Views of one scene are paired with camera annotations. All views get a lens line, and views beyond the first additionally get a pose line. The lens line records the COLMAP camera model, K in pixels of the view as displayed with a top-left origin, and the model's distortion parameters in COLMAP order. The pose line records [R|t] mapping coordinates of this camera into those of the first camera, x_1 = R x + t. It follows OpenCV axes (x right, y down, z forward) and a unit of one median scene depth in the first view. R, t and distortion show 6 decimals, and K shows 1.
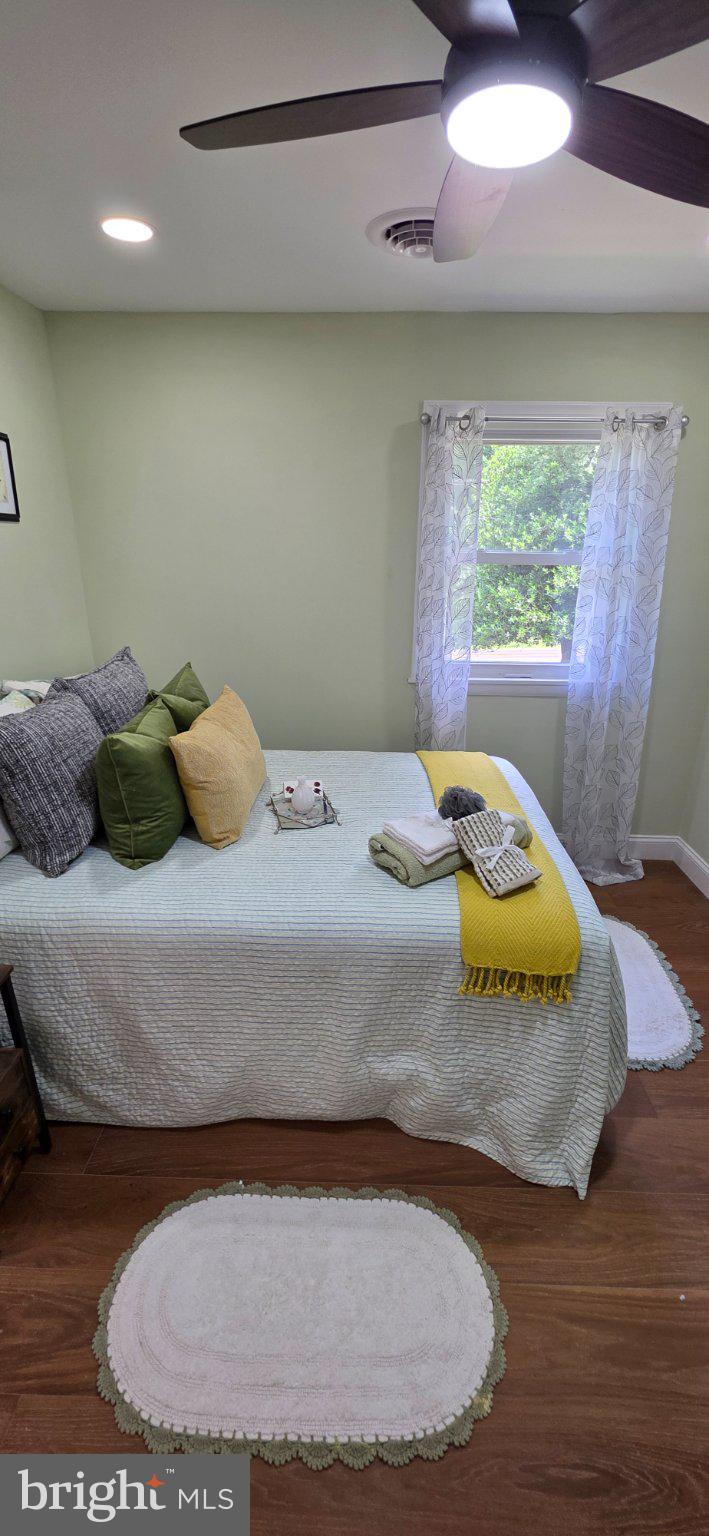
lens RADIAL K [[615.6, 0, 353.1], [0, 615.6, 771.6], [0, 0, 1]] dist [-0.005867, 0.001118]
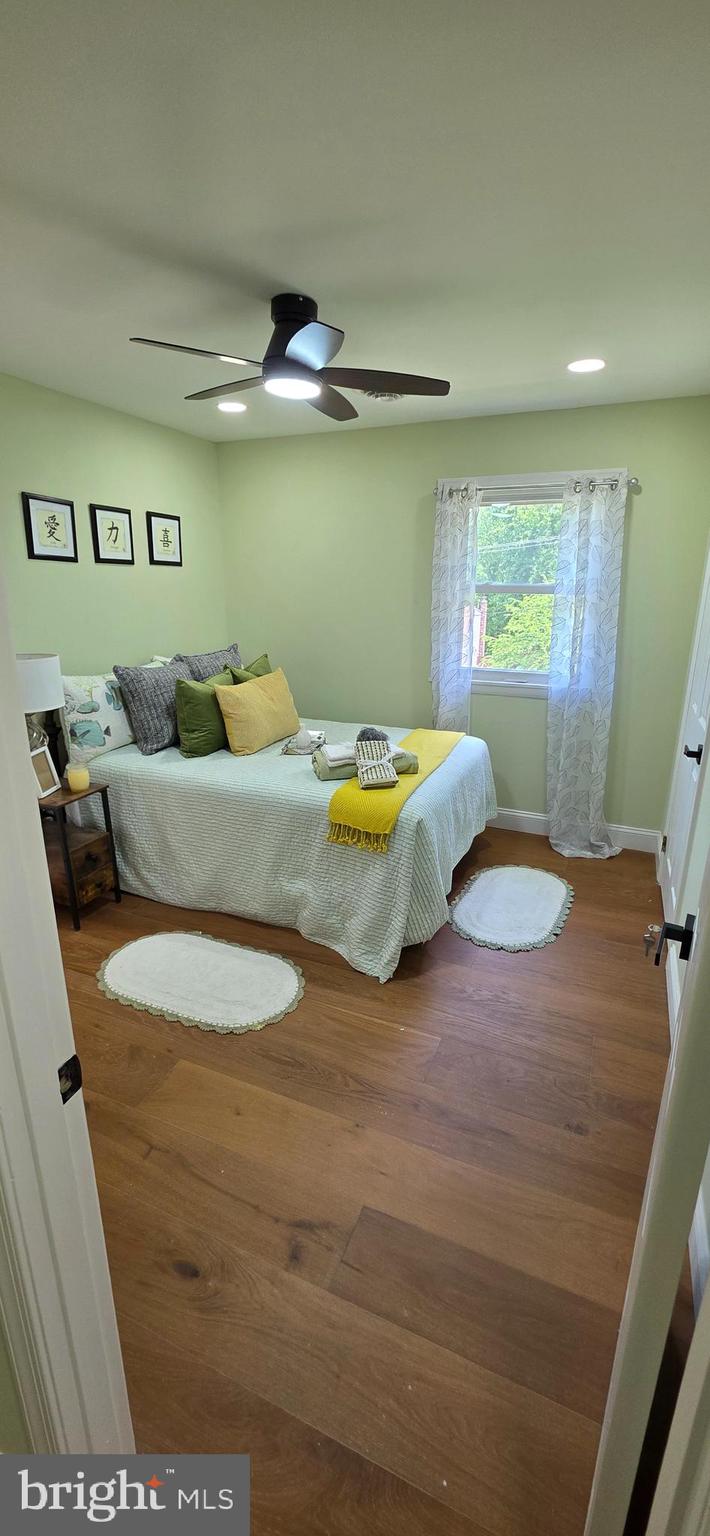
lens RADIAL K [[615.6, 0, 348.6], [0, 615.6, 769.1], [0, 0, 1]] dist [-0.005867, 0.001118]
pose [[0.928129, 0.102720, -0.357805, 0.720832], [-0.129001, 0.990368, -0.050304, 0.225432], [0.349191, 0.092846, 0.932440, -0.478887]]
